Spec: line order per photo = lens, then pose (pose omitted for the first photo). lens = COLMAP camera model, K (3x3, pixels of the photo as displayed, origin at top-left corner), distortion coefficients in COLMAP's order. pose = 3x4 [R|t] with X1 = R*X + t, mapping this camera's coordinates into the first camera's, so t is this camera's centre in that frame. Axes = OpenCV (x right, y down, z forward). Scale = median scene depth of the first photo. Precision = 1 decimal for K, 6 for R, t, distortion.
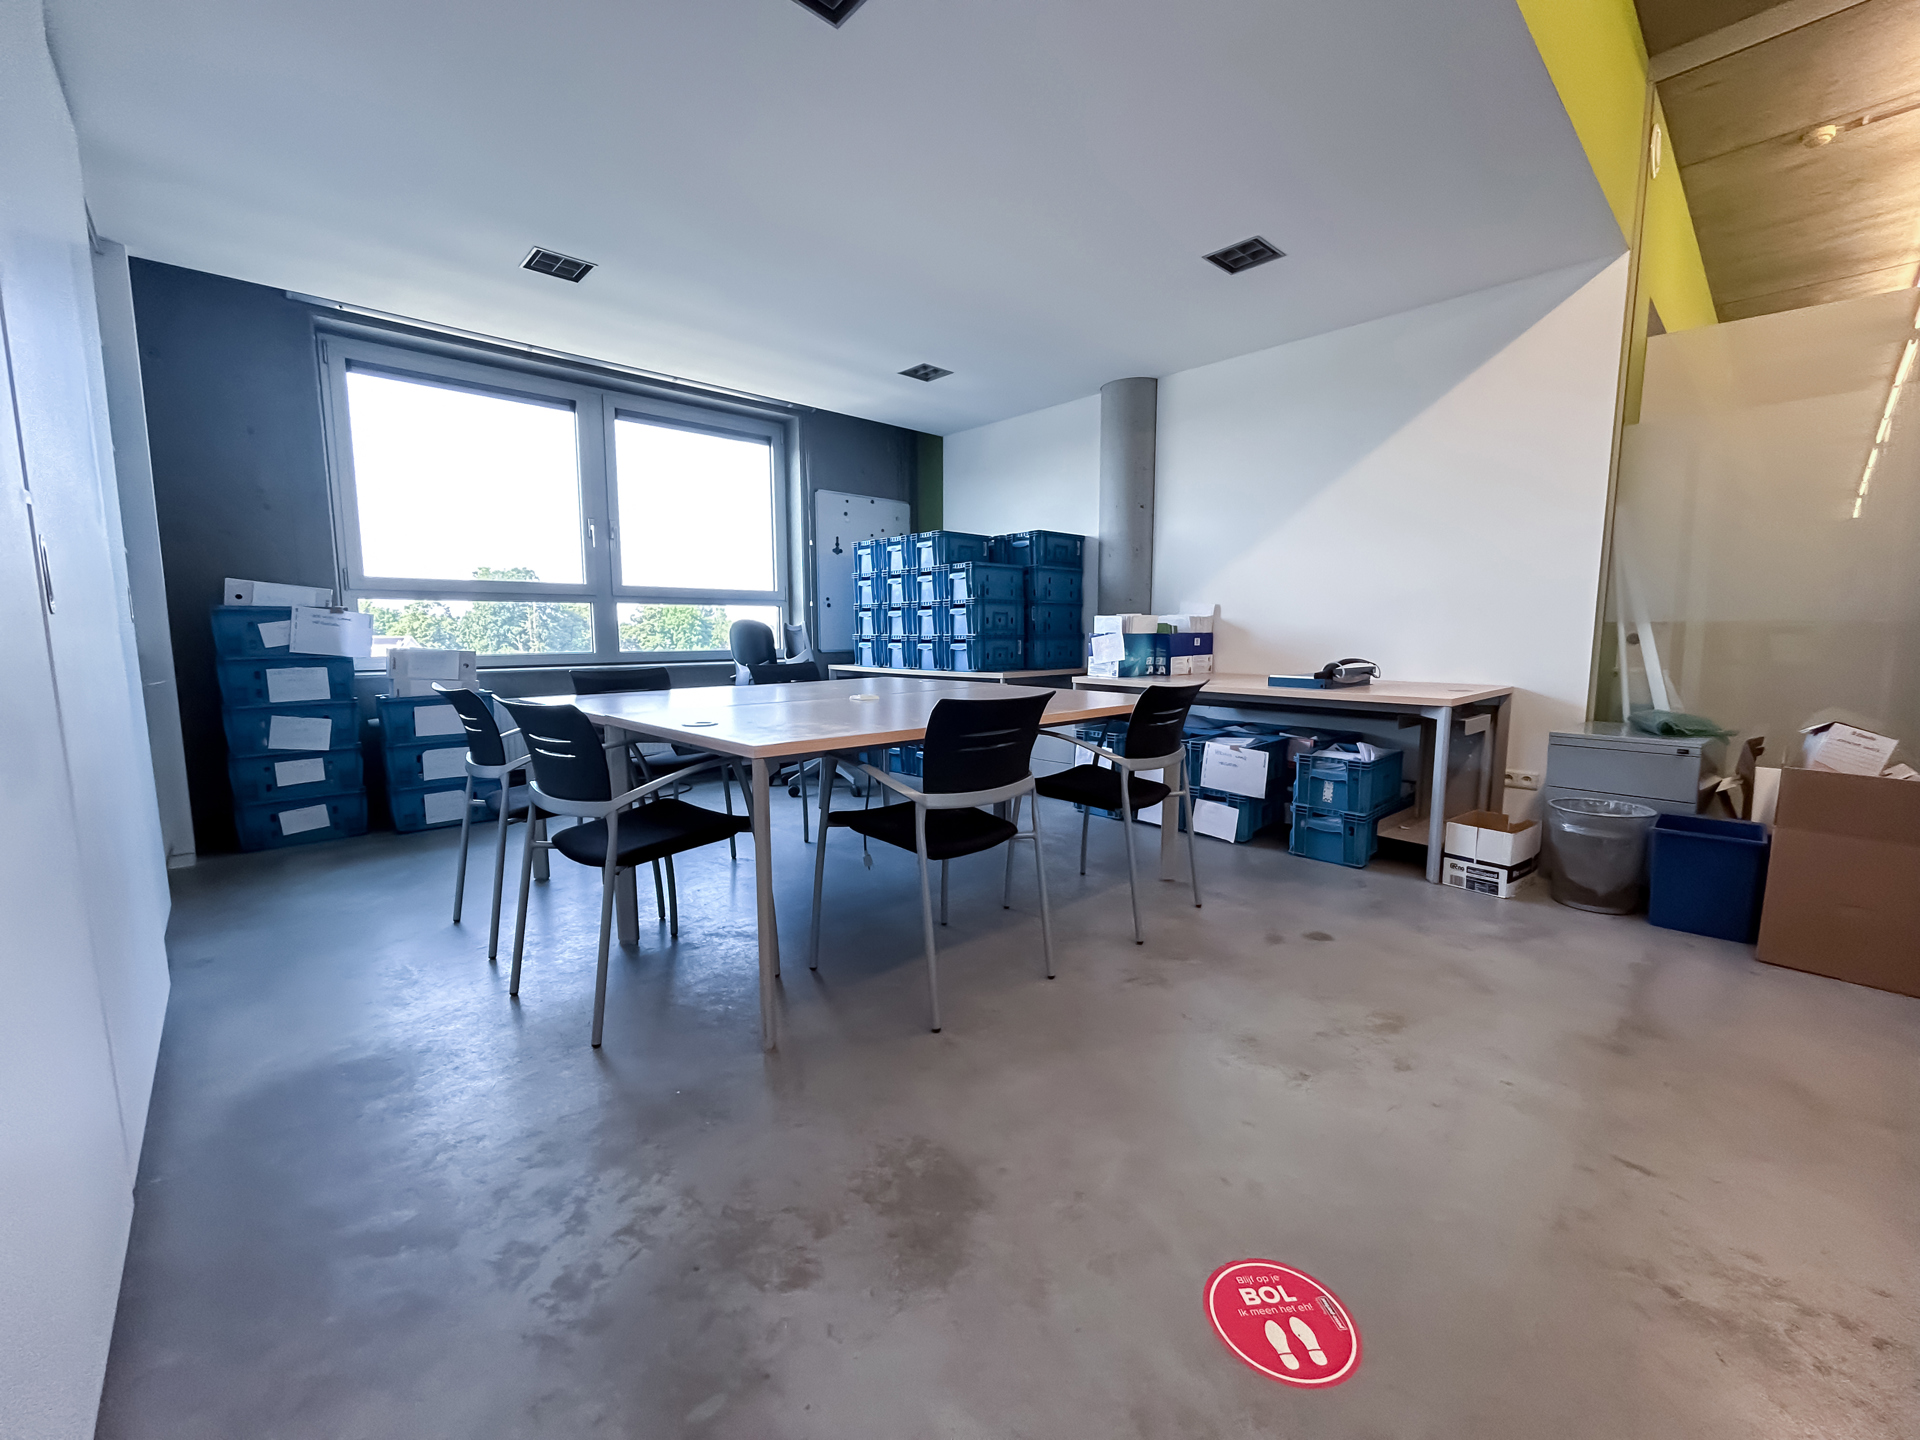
lens RADIAL K [[781.0, 0, 960.0], [0, 781.0, 720.0], [0, 0, 1]] dist [0.002312, 0.000064]
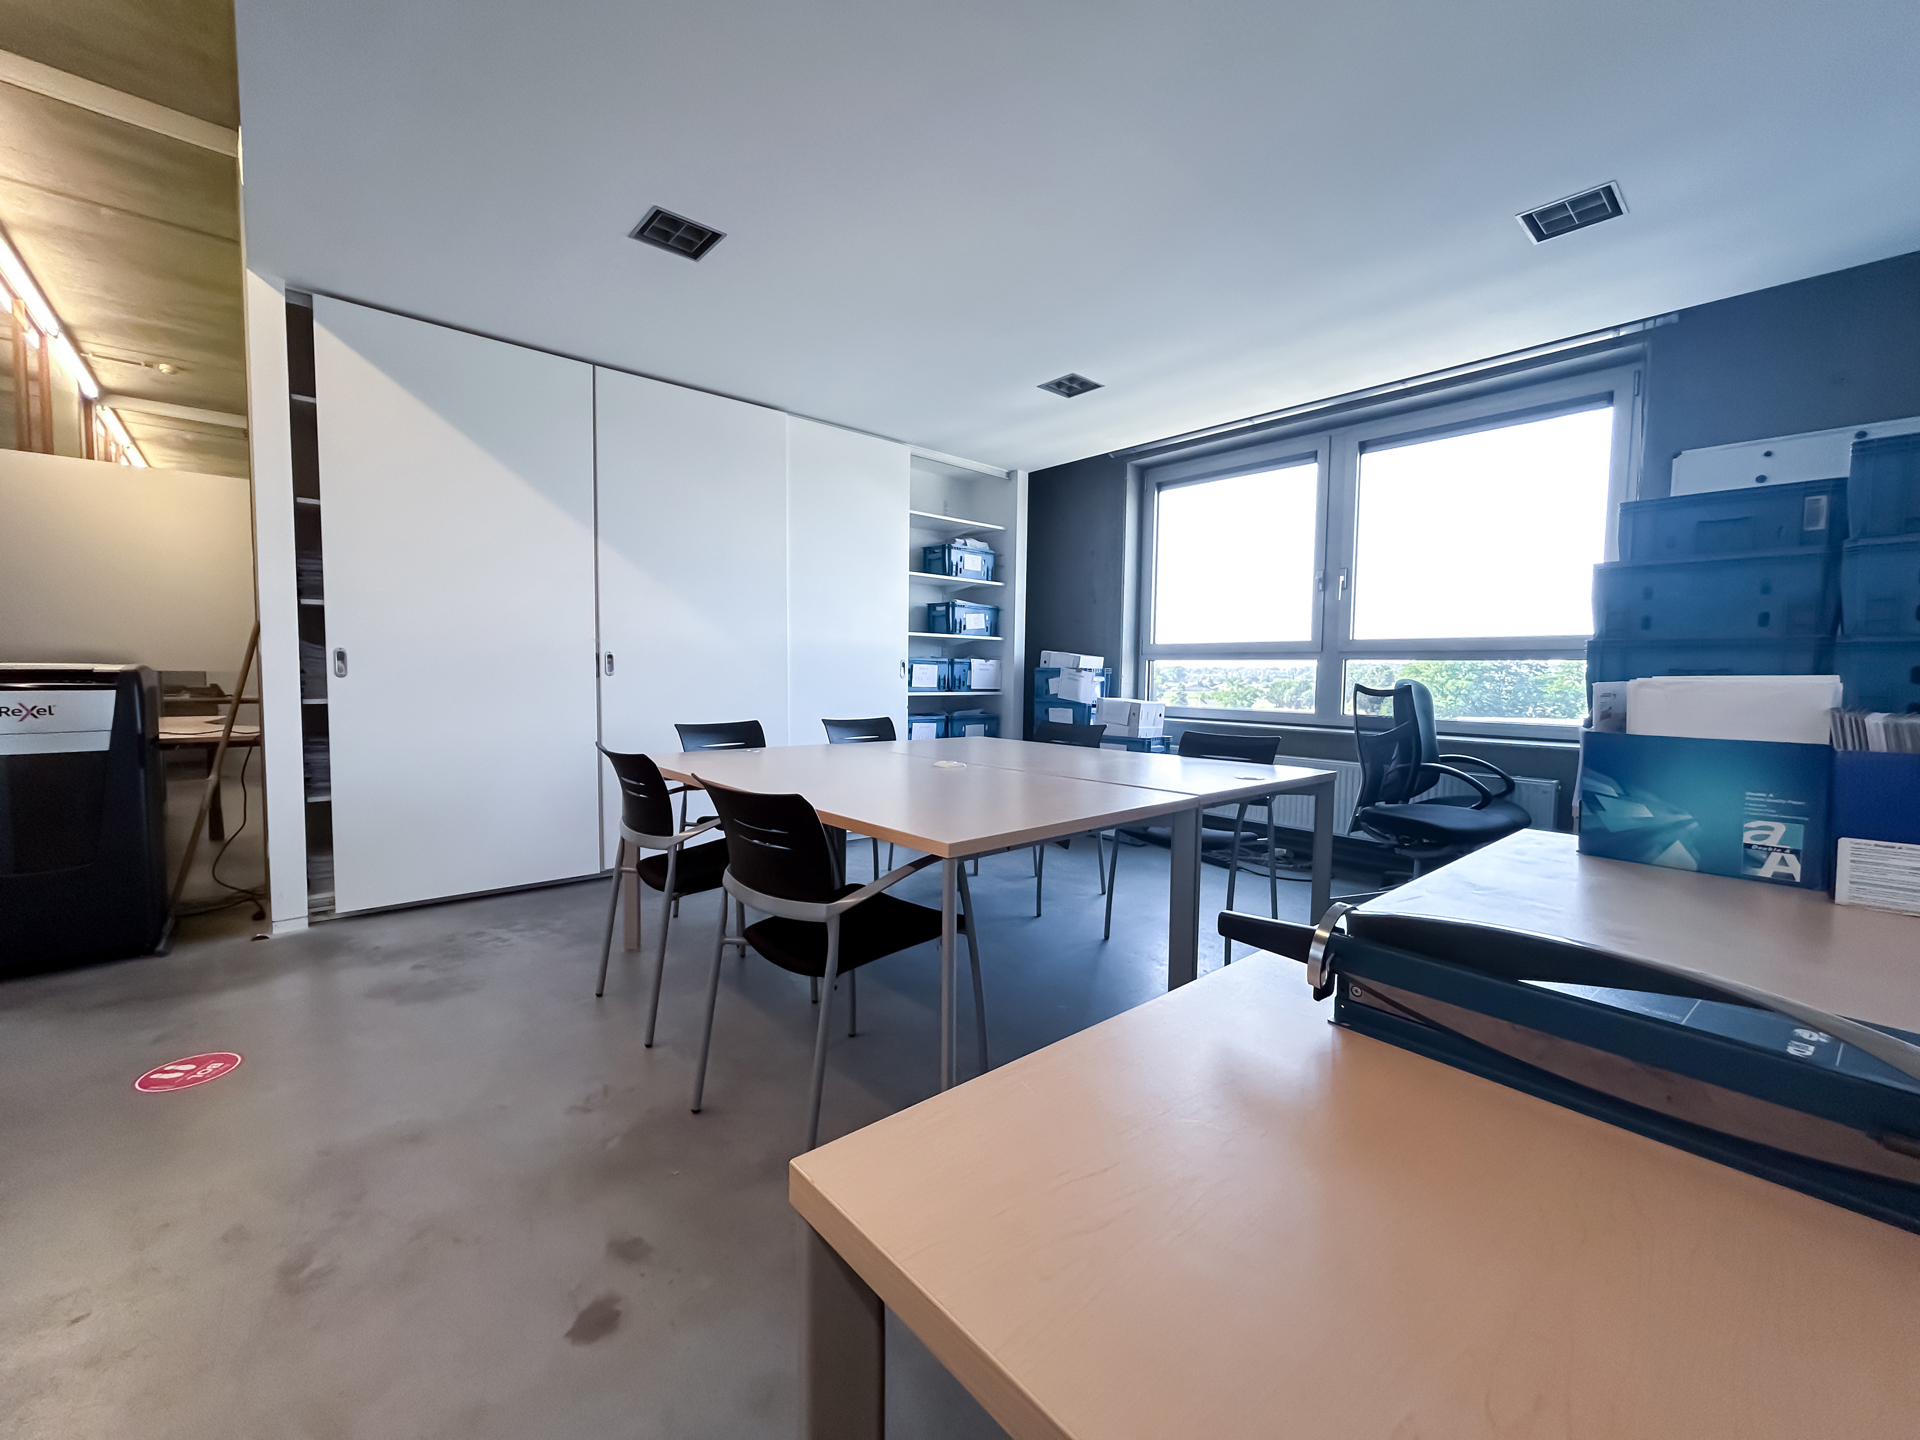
lens RADIAL K [[777.4, 0, 960.0], [0, 777.4, 720.0], [0, 0, 1]] dist [-0.008310, 0.000051]
pose [[-0.027939, 0.060933, -0.997751, 0.635488], [-0.131915, 0.989186, 0.064104, -0.112294], [0.990867, 0.133409, -0.019599, 0.822757]]
